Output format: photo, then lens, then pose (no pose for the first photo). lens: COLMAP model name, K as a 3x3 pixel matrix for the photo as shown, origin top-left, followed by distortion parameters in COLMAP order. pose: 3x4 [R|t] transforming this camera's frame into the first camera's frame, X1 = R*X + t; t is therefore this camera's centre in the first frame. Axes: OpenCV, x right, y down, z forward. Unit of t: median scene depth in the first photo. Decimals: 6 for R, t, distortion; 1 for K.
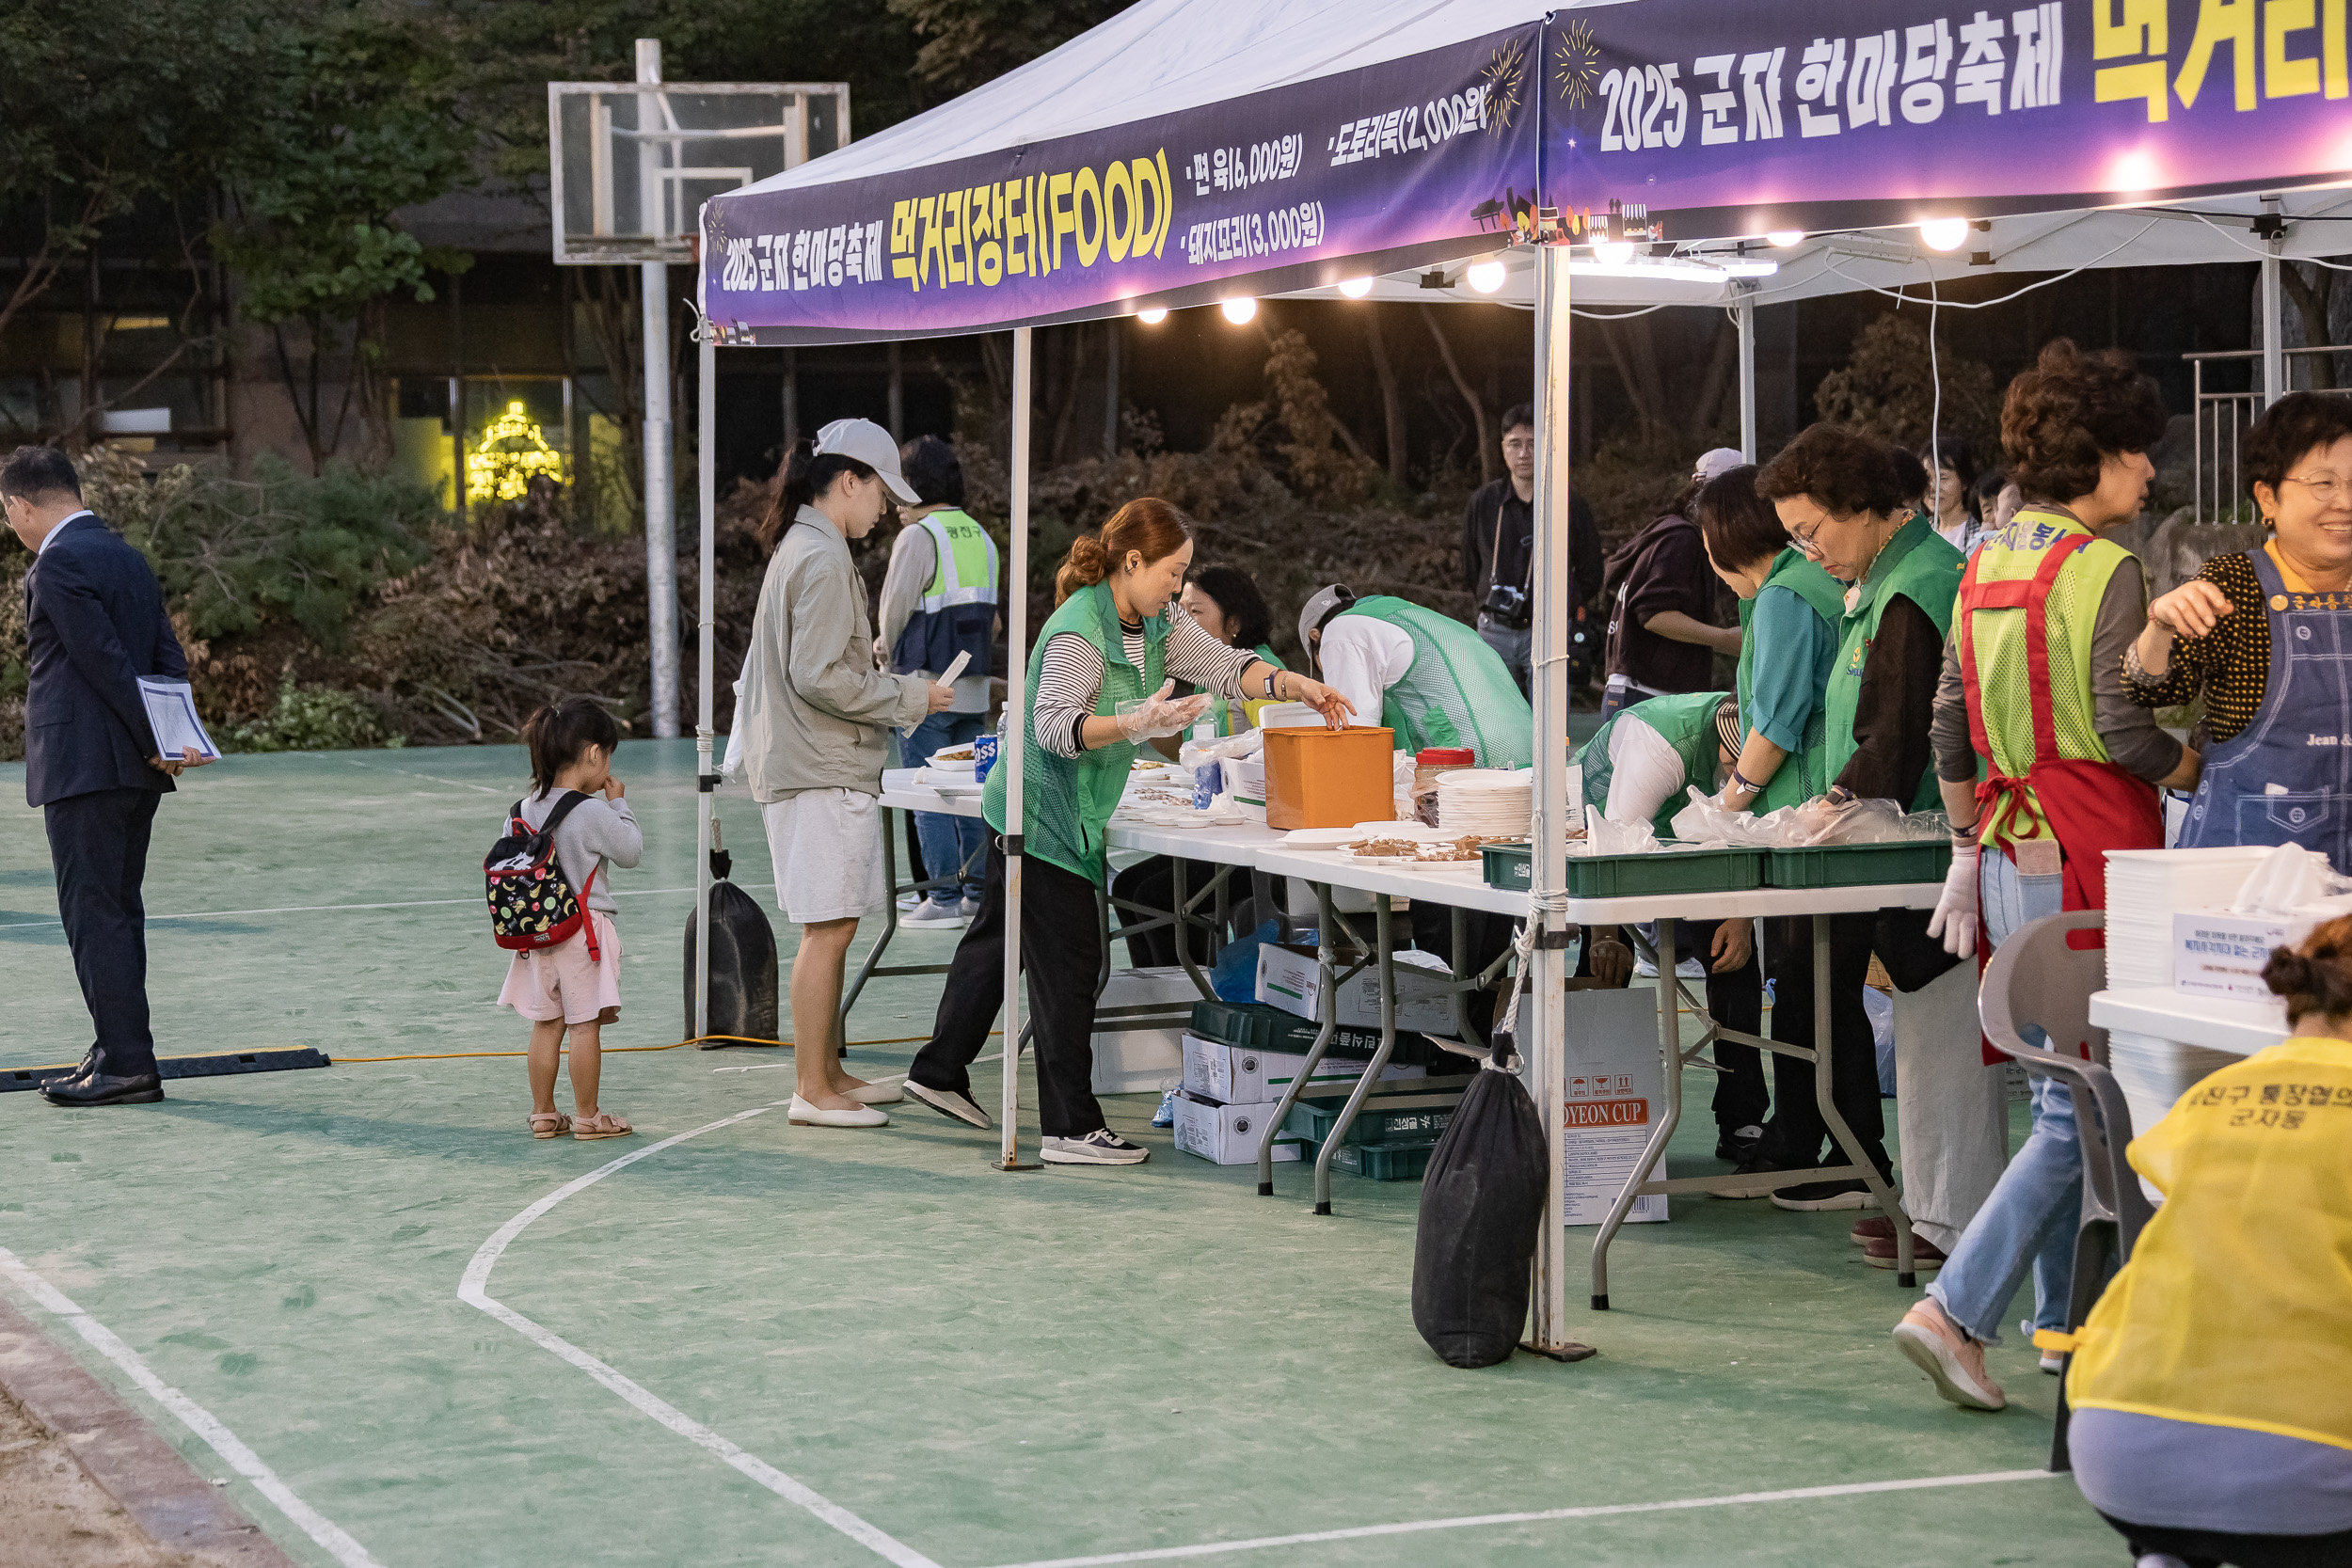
lens RADIAL K [[5944.3, 0, 1176.0], [0, 5944.3, 784.0], [0, 0, 1]] dist [0.335133, -1.959931]
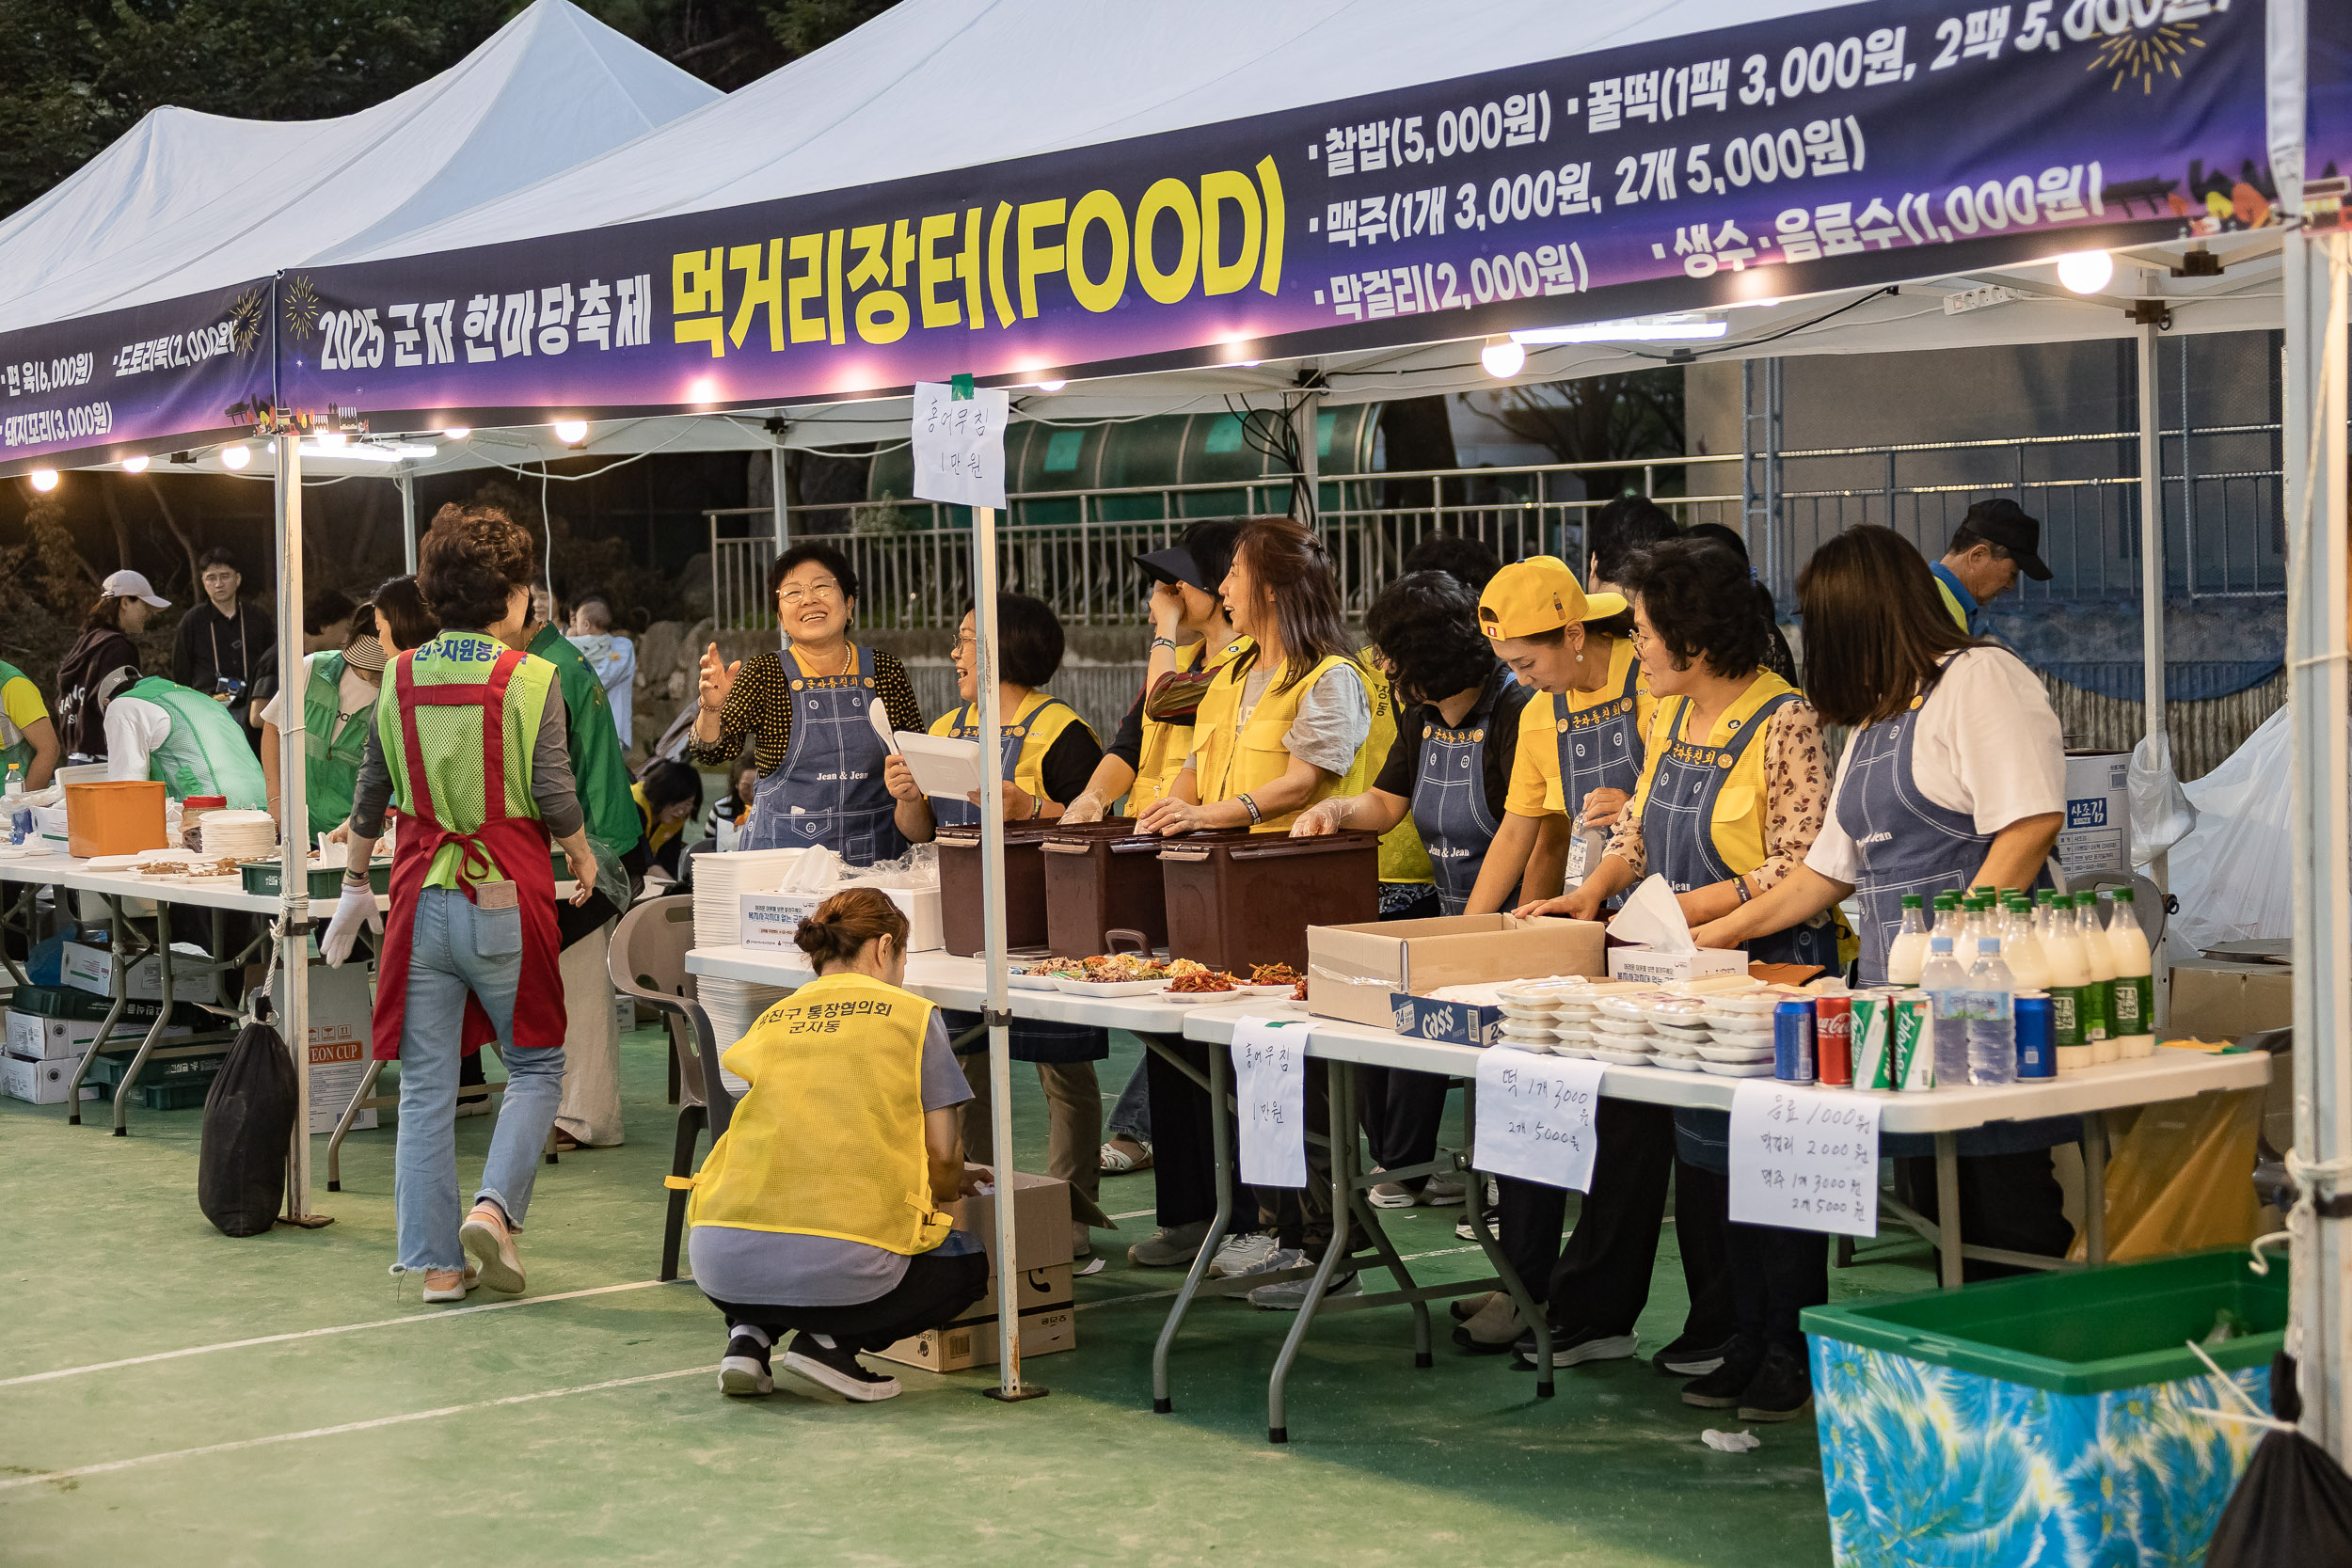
lens RADIAL K [[5176.0, 0, 1176.0], [0, 5176.0, 784.0], [0, 0, 1]] dist [0.135408, -0.124431]
pose [[0.954951, -0.018999, 0.296156, -0.100767], [0.023403, 0.999662, -0.011332, 0.010703], [-0.295840, 0.017752, 0.955072, -0.230314]]
